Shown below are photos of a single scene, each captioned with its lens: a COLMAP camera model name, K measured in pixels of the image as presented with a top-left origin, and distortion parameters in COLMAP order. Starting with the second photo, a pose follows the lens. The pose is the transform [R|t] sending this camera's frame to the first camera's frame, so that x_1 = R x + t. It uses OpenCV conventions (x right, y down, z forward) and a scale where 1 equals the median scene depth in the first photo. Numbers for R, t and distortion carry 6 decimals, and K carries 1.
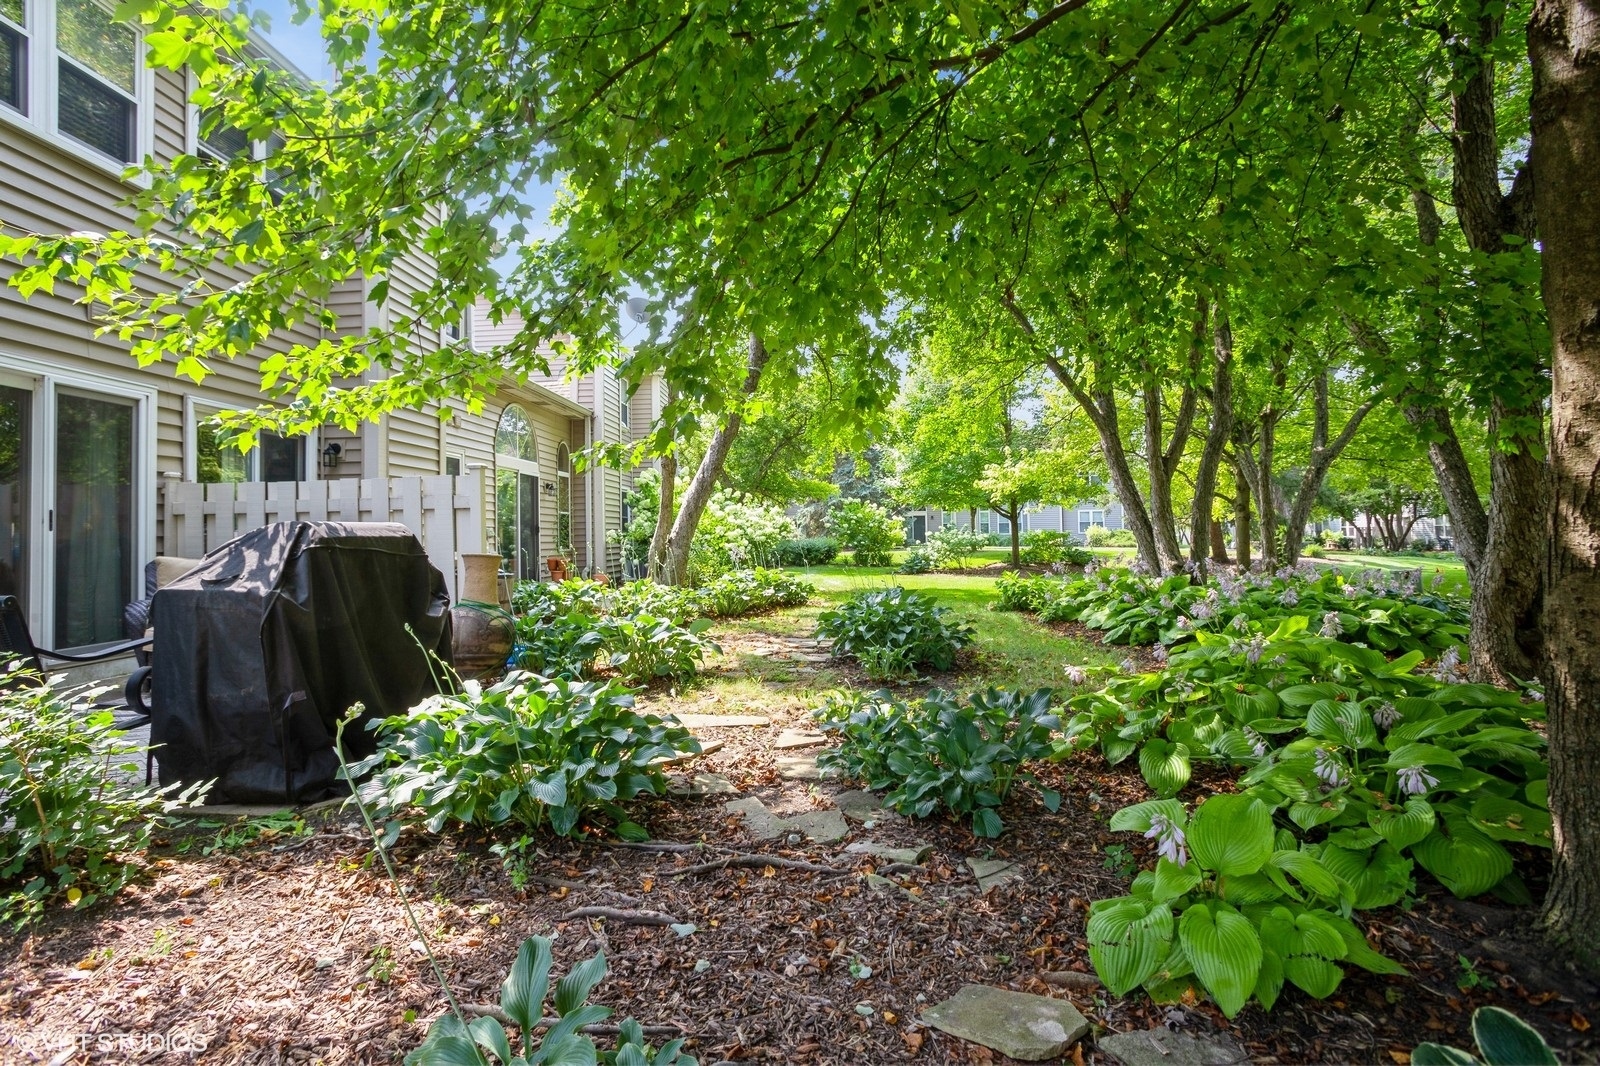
lens RADIAL K [[784.8, 0, 800.0], [0, 784.8, 533.6], [0, 0, 1]] dist [-0.000747, -0.000180]
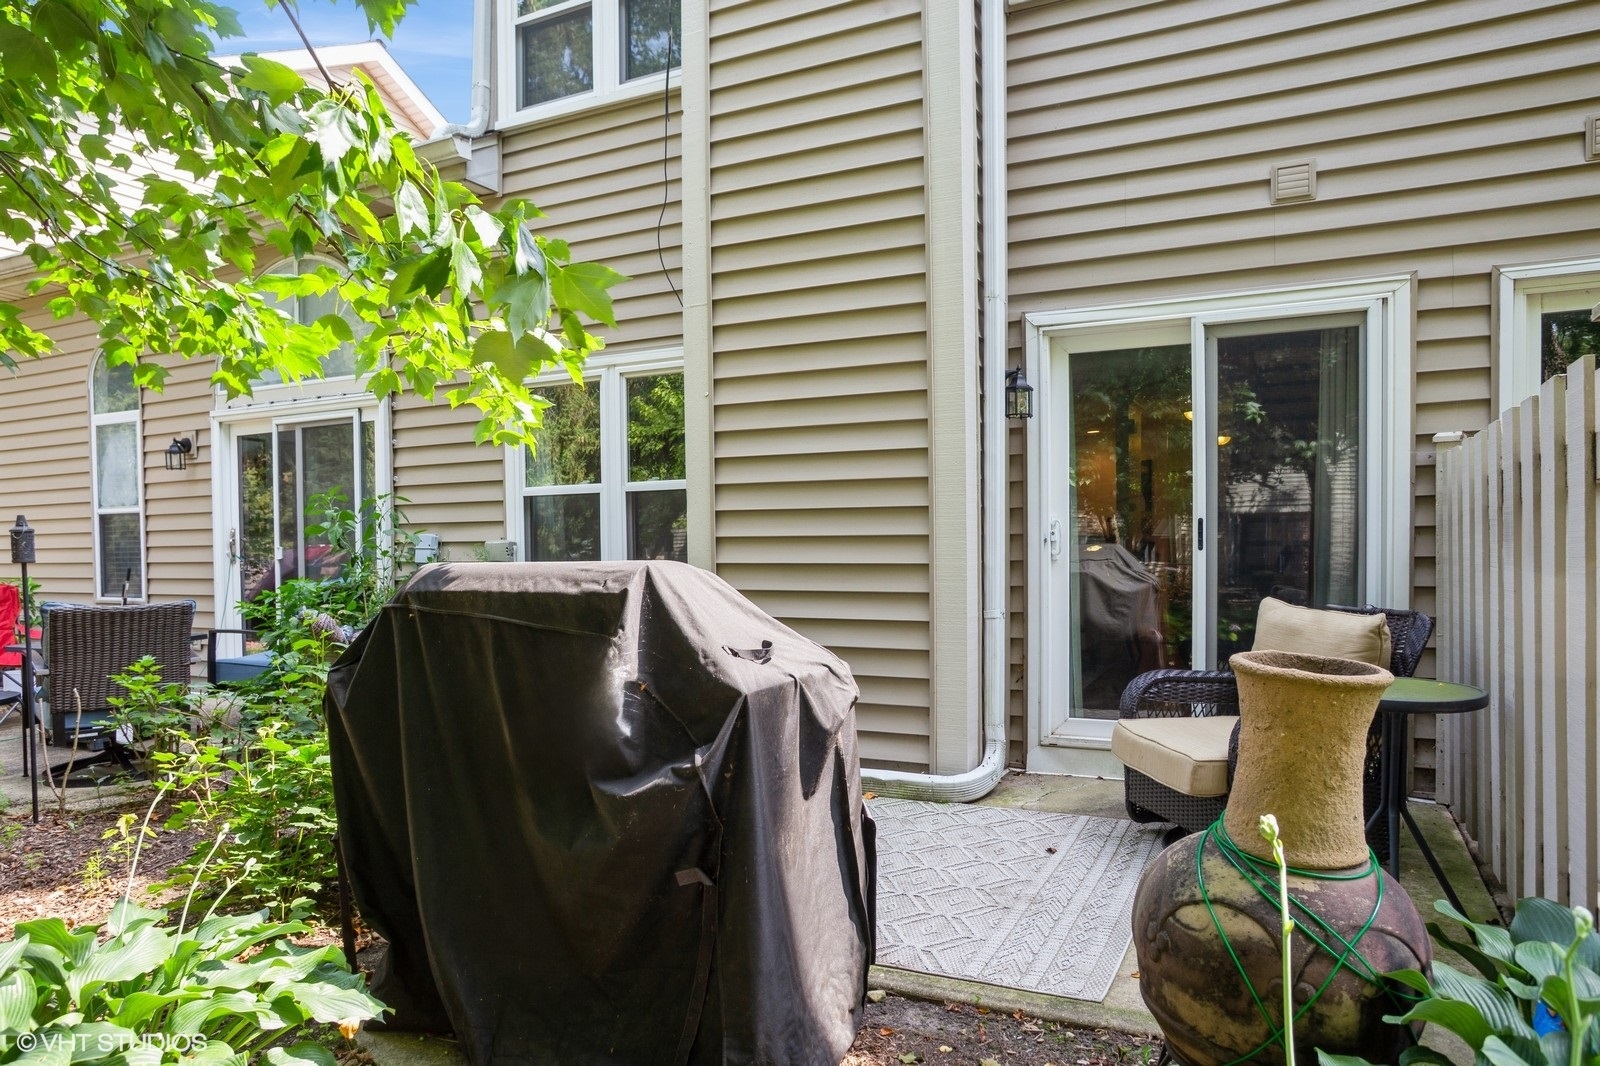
lens RADIAL K [[1021.2, 0, 800.1], [0, 1021.2, 538.7], [0, 0, 1]] dist [0.001115, 0.000412]
pose [[-0.395636, 0.008543, -0.918368, -0.024550], [0.014526, 0.999890, 0.003044, -0.017904], [0.918293, -0.012136, -0.395717, 0.915787]]
